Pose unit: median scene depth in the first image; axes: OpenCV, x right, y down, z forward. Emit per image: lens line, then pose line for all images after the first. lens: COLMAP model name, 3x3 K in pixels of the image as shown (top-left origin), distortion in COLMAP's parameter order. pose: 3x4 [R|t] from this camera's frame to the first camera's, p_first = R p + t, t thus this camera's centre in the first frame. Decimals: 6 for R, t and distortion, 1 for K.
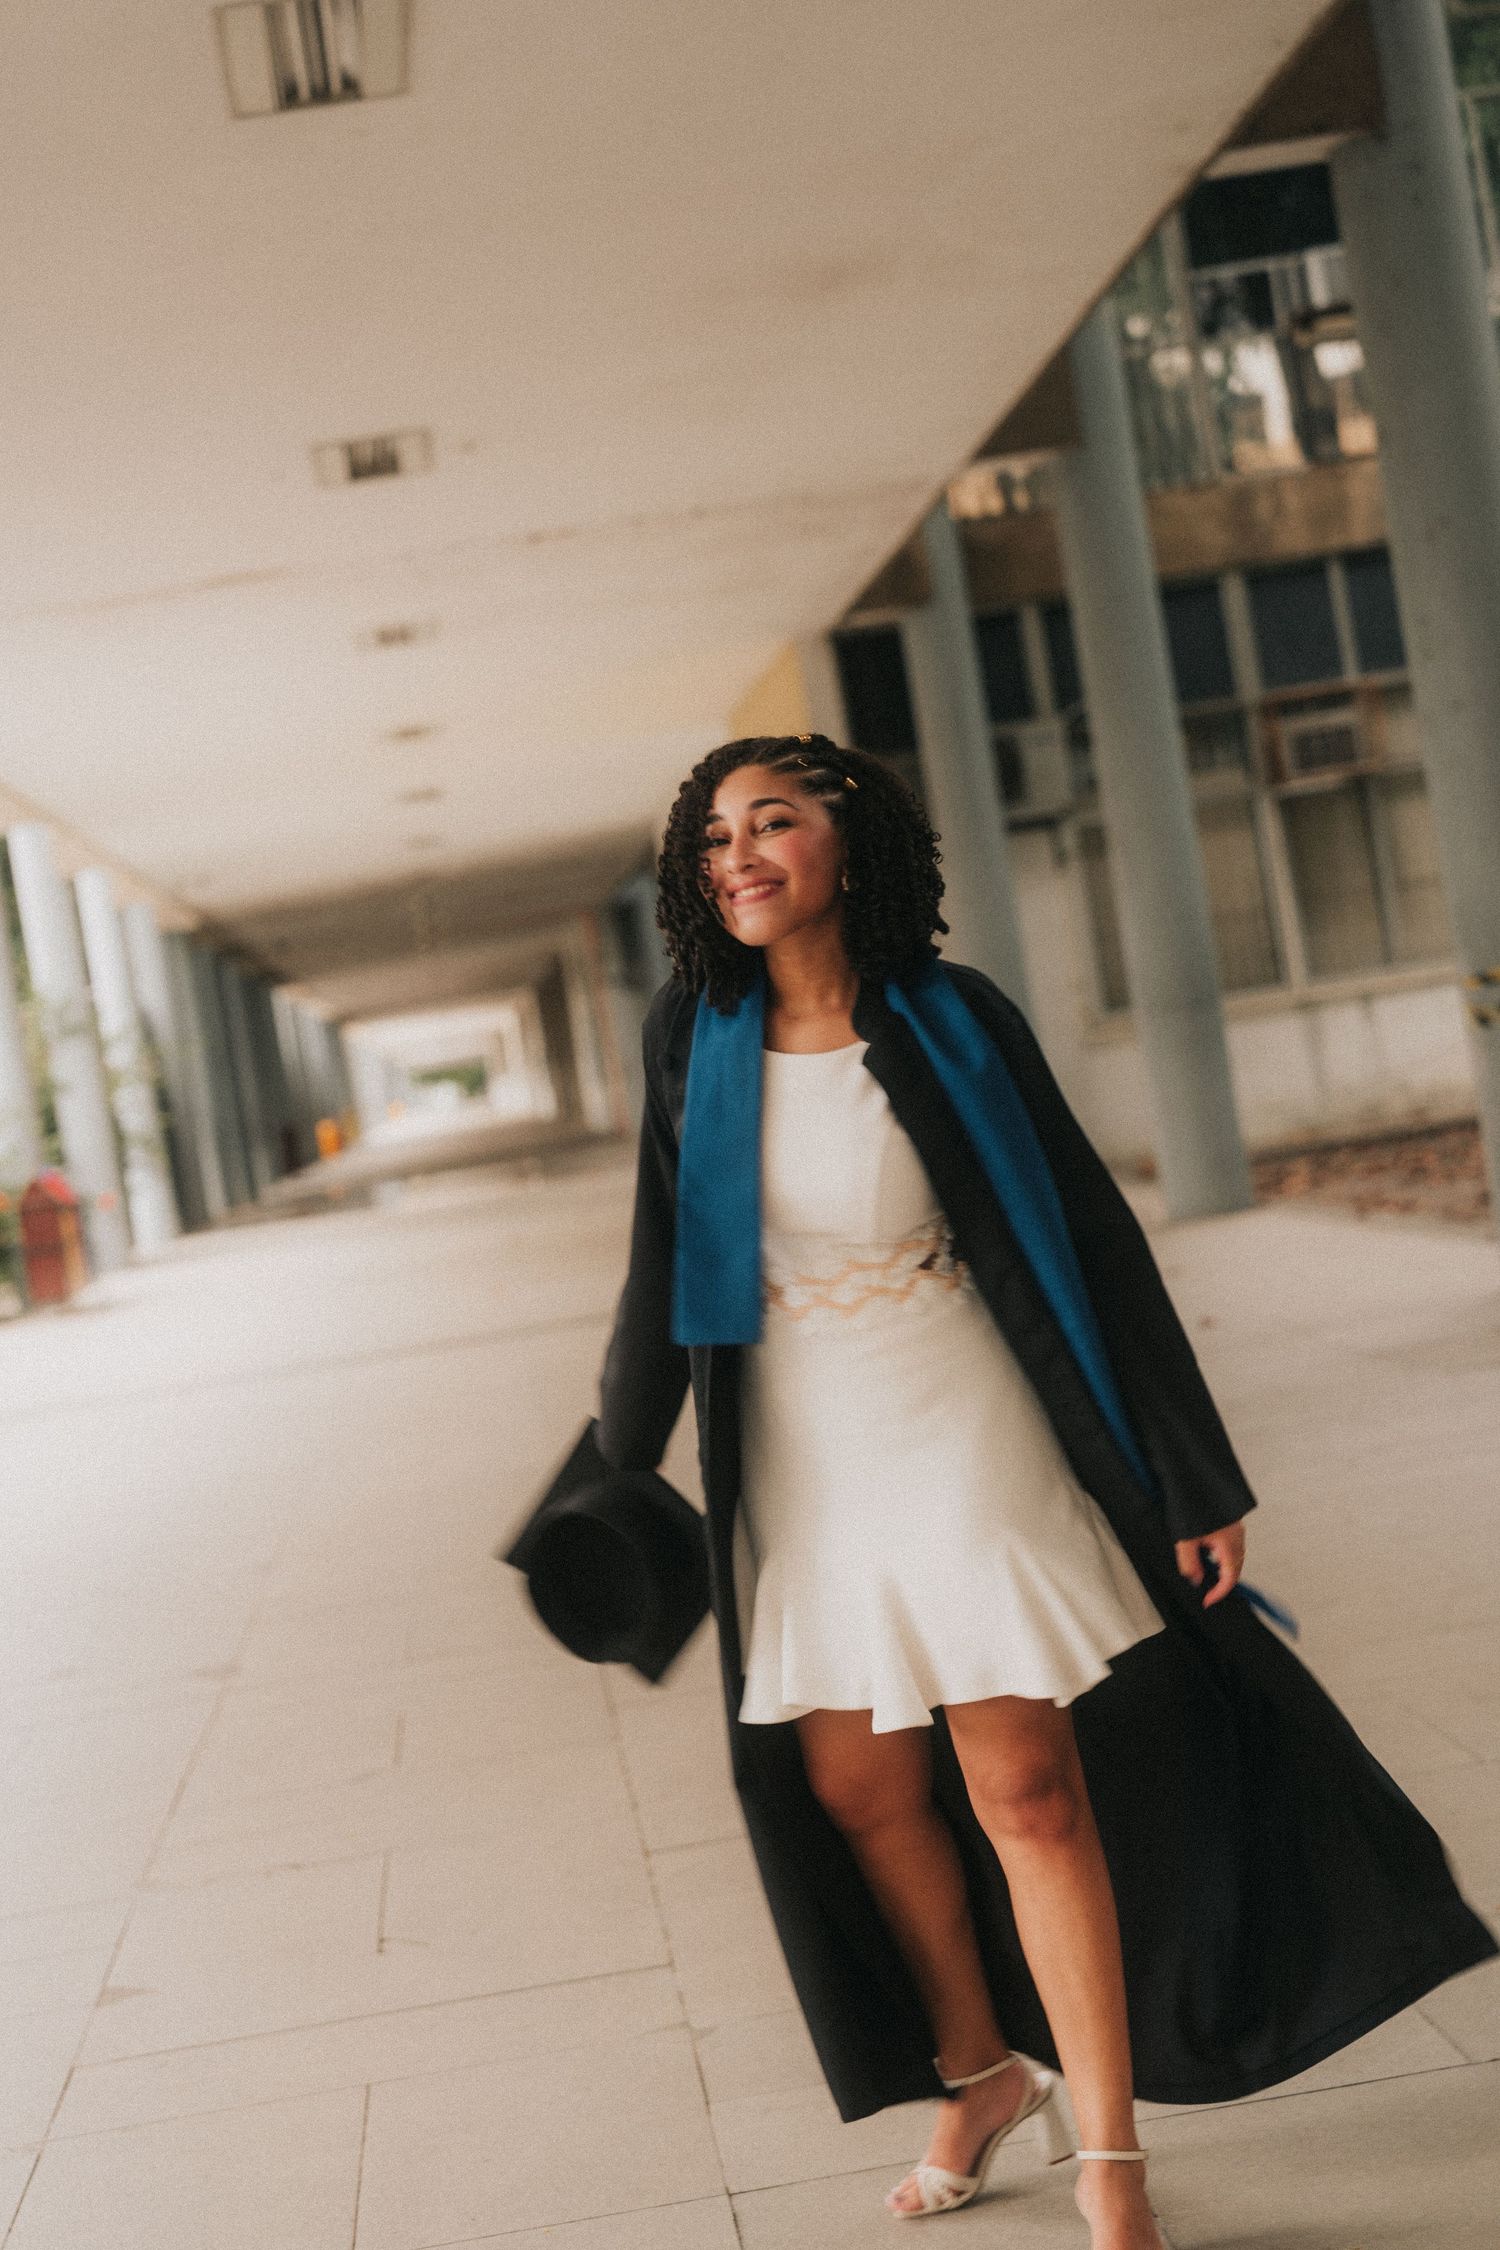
lens RADIAL K [[4473.1, 0, 750.2], [0, 4473.1, 1073.2], [0, 0, 1]] dist [0.019951, -0.050603]
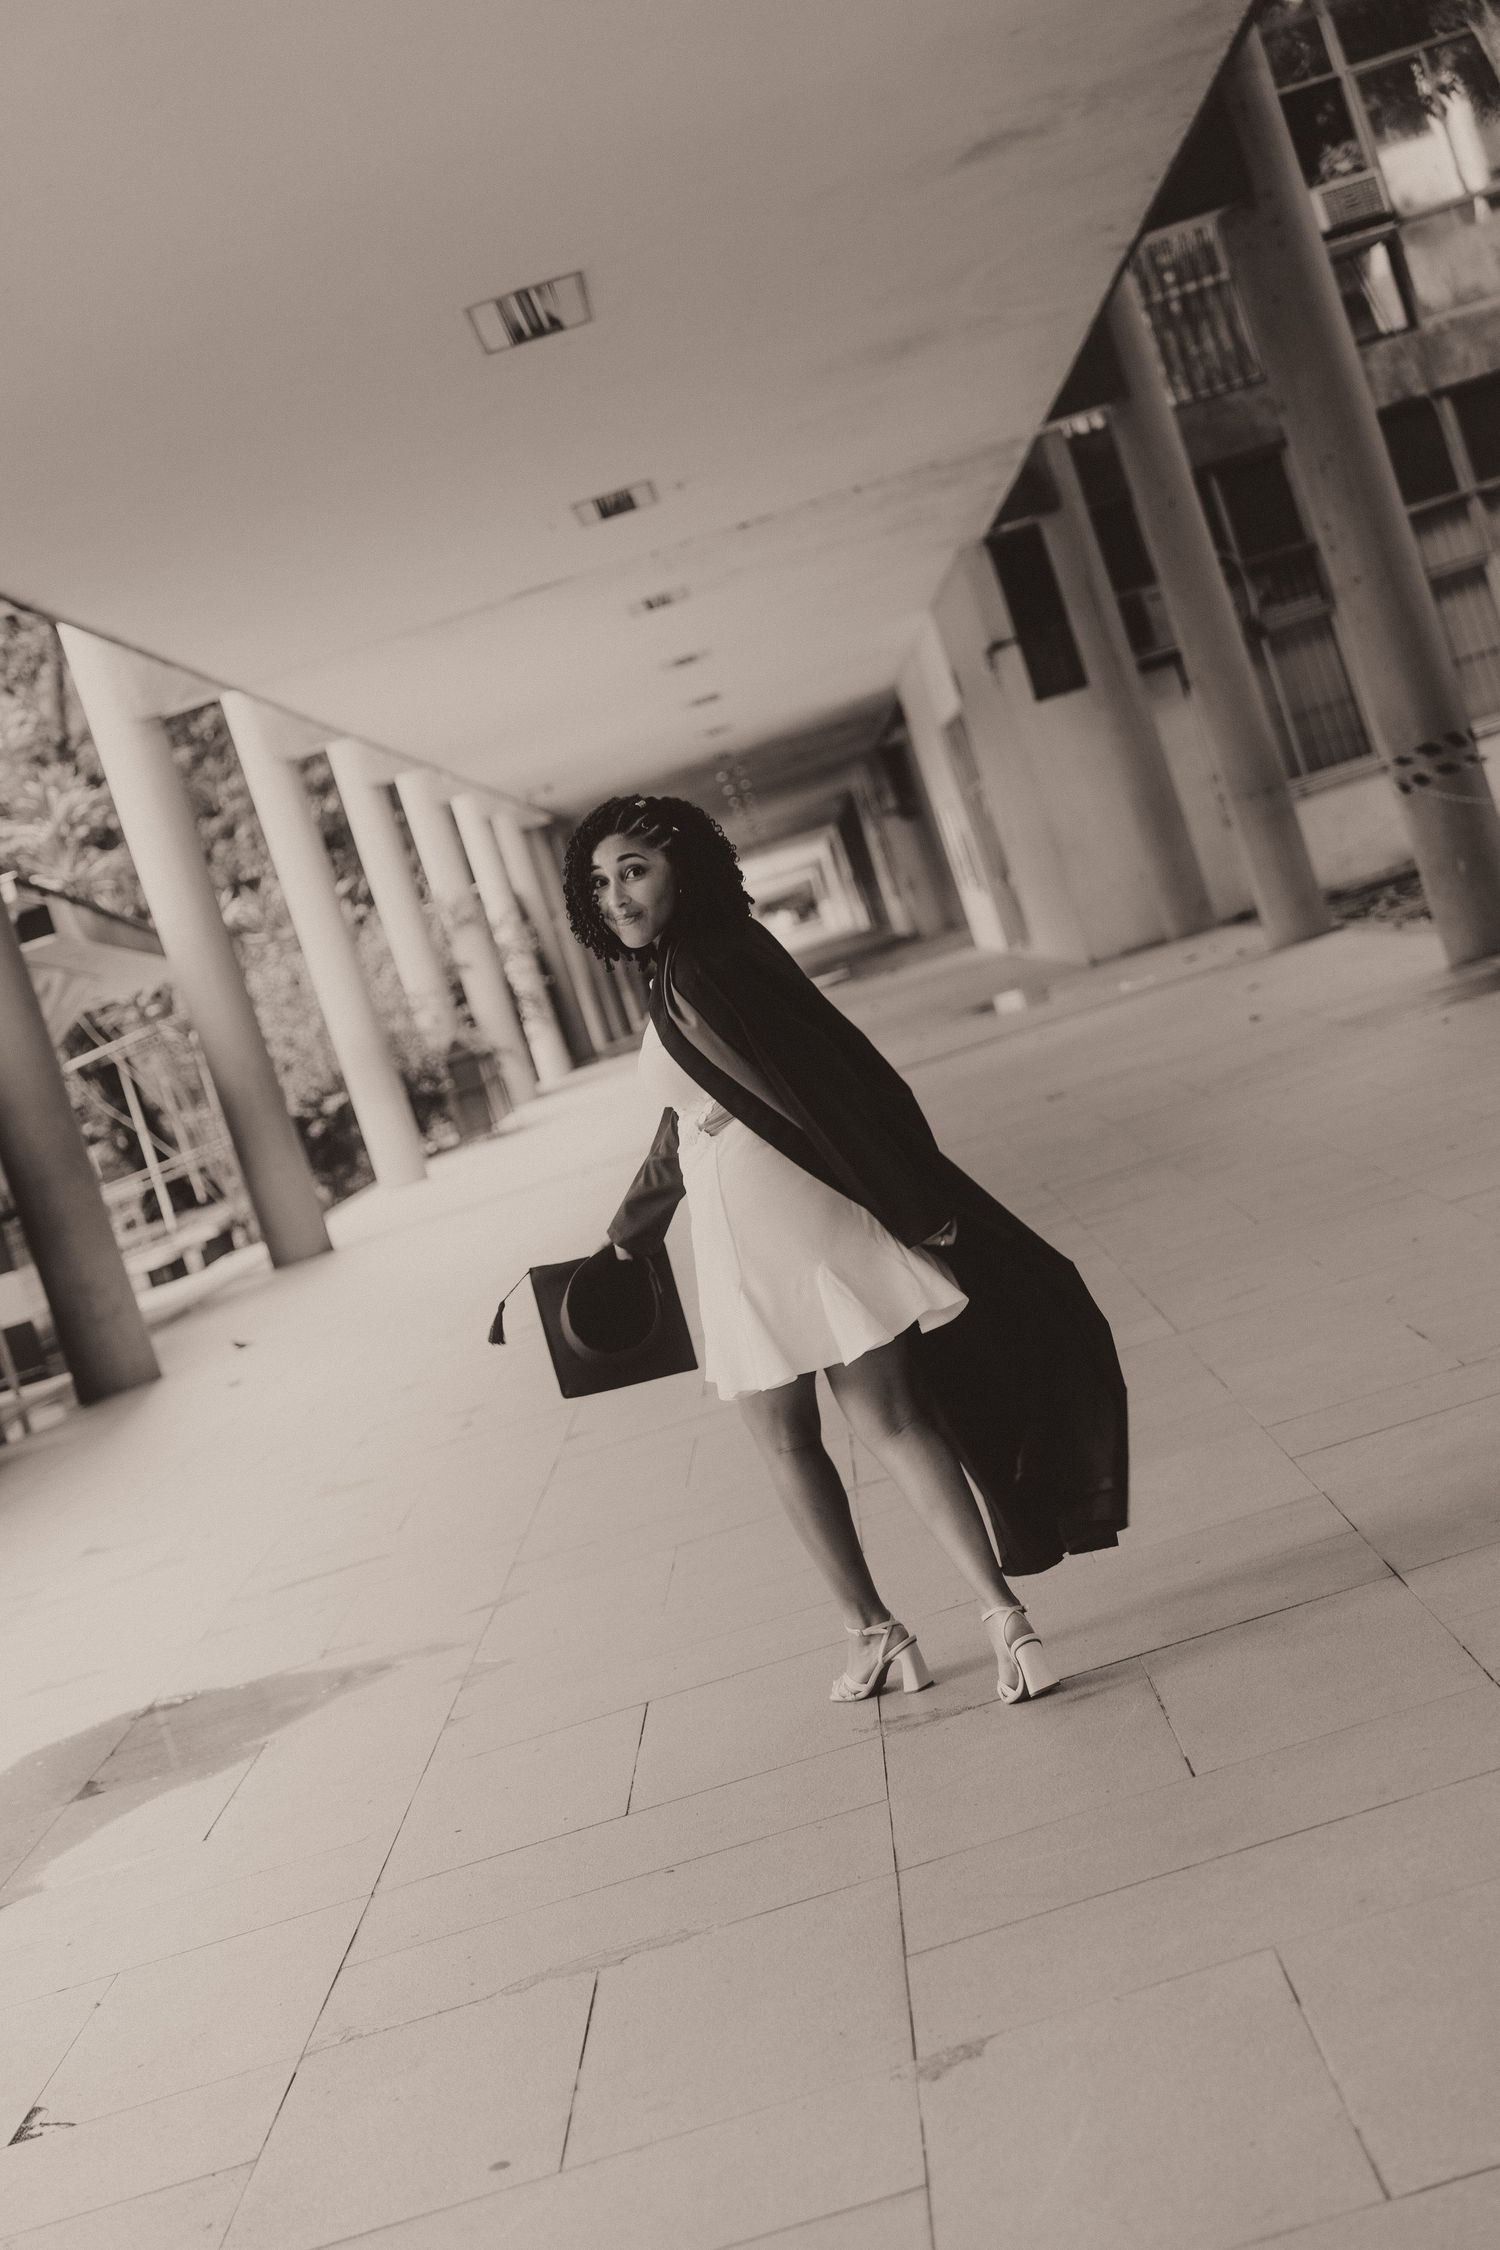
lens RADIAL K [[3826.9, 0, 750.0], [0, 3826.9, 1125.0], [0, 0, 1]] dist [0.001320, -0.019530]
pose [[0.986285, -0.141985, -0.084150, 0.014681], [0.146969, 0.987537, 0.056303, -0.001843], [0.075107, -0.067899, 0.994861, -0.100986]]
